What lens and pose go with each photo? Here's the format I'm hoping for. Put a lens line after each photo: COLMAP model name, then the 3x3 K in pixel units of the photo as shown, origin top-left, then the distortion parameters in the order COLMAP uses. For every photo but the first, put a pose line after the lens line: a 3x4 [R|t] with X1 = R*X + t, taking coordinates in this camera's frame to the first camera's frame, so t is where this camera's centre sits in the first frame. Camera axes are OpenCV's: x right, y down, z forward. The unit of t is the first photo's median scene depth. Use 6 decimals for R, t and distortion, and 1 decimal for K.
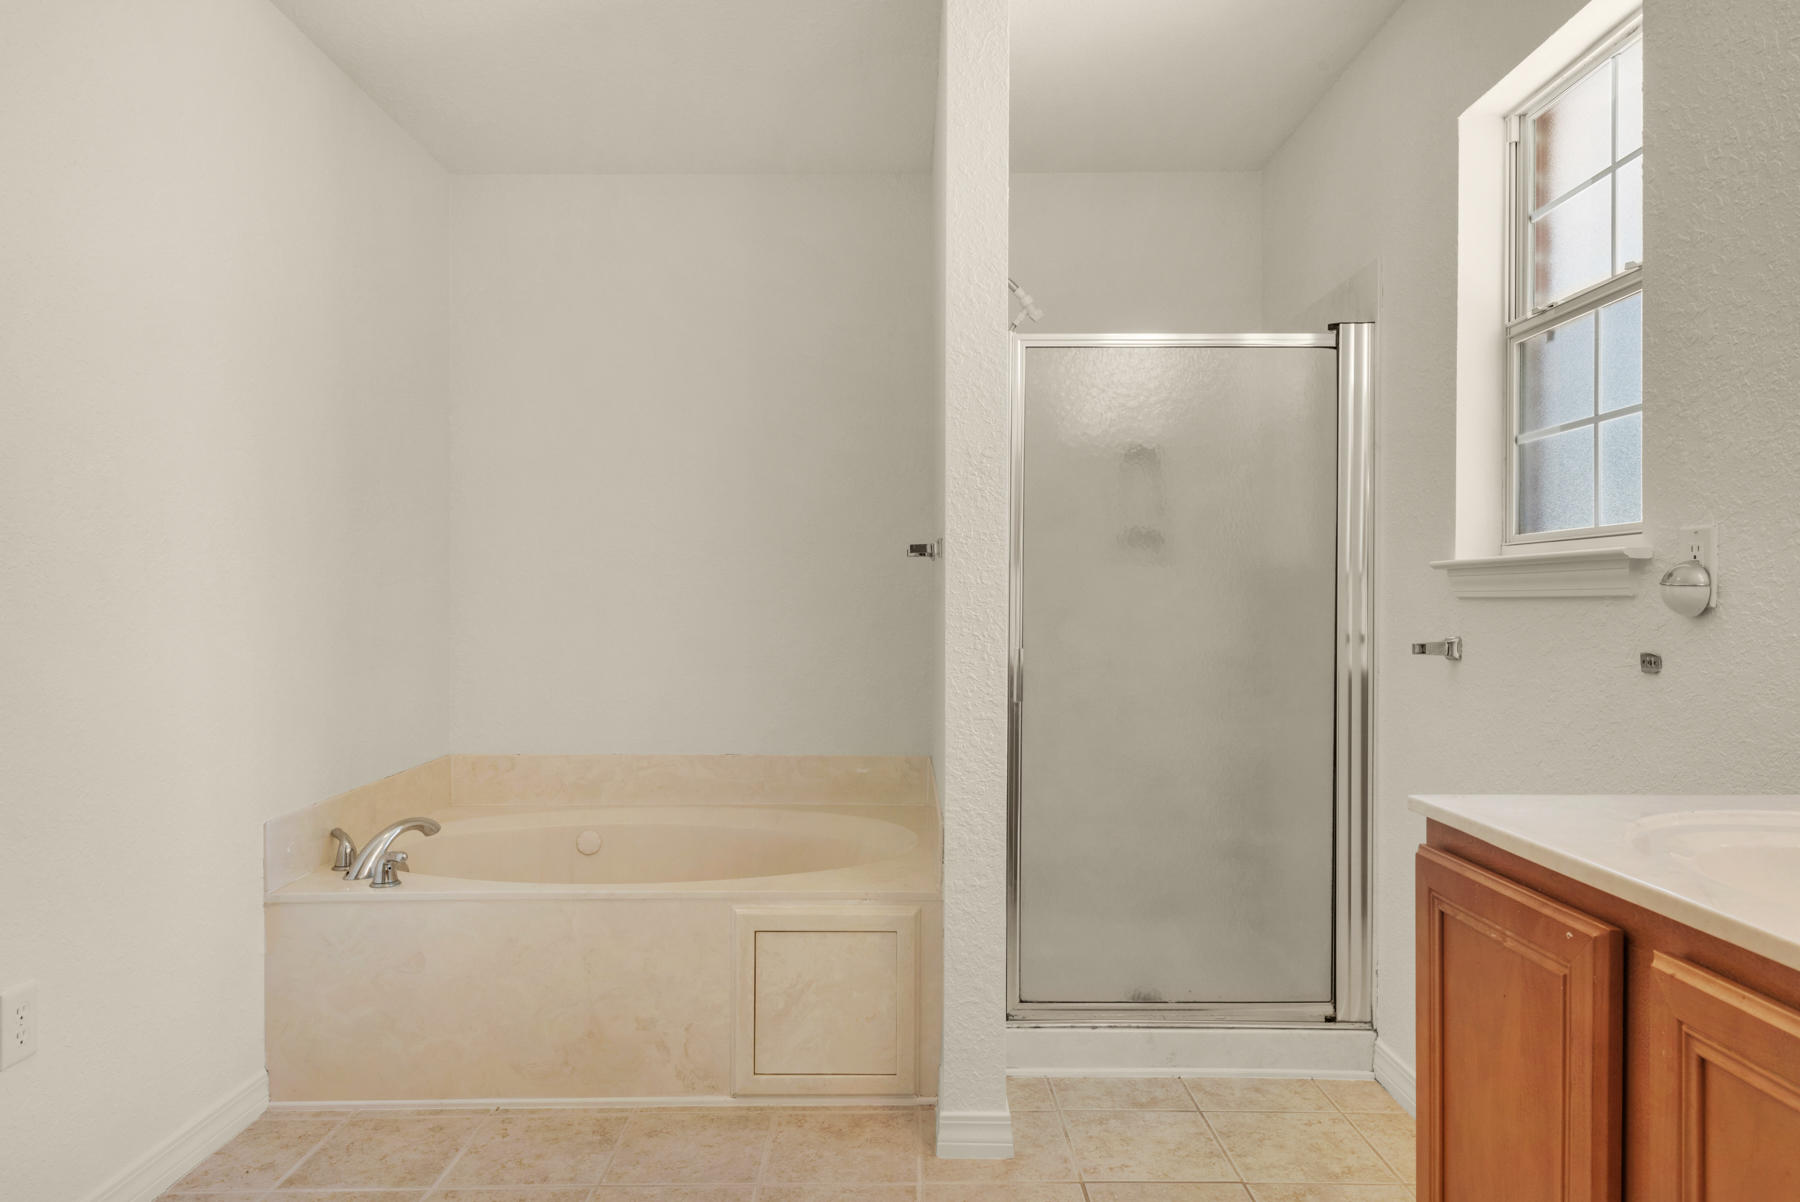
lens RADIAL K [[1161.7, 0, 898.9], [0, 1161.7, 608.8], [0, 0, 1]] dist [0.021956, -0.000838]
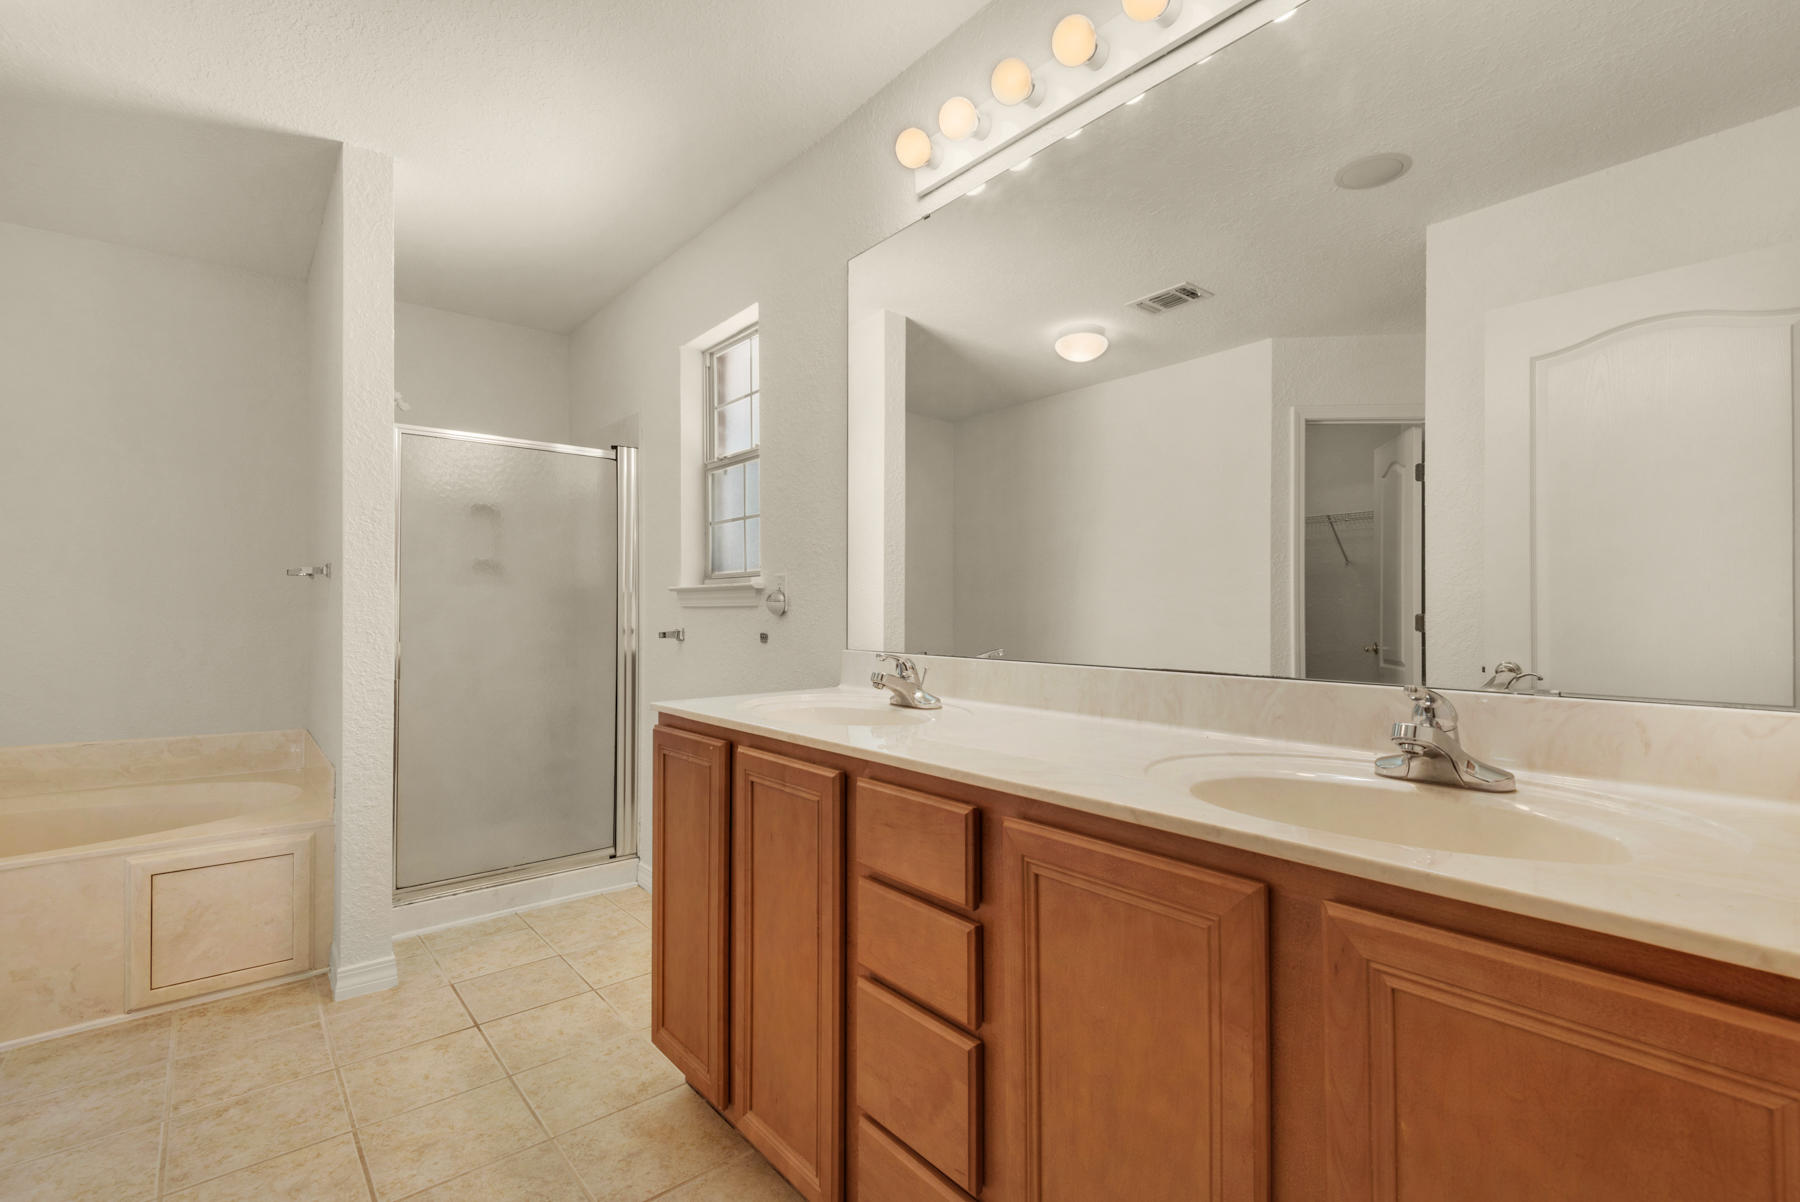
lens RADIAL K [[833.0, 0, 909.8], [0, 833.0, 599.4], [0, 0, 1]] dist [0.032177, -0.014491]
pose [[0.767980, 0.003649, 0.640463, -0.085907], [0.007424, 0.999866, -0.014600, 0.000807], [-0.640431, 0.015967, 0.767850, -0.232112]]
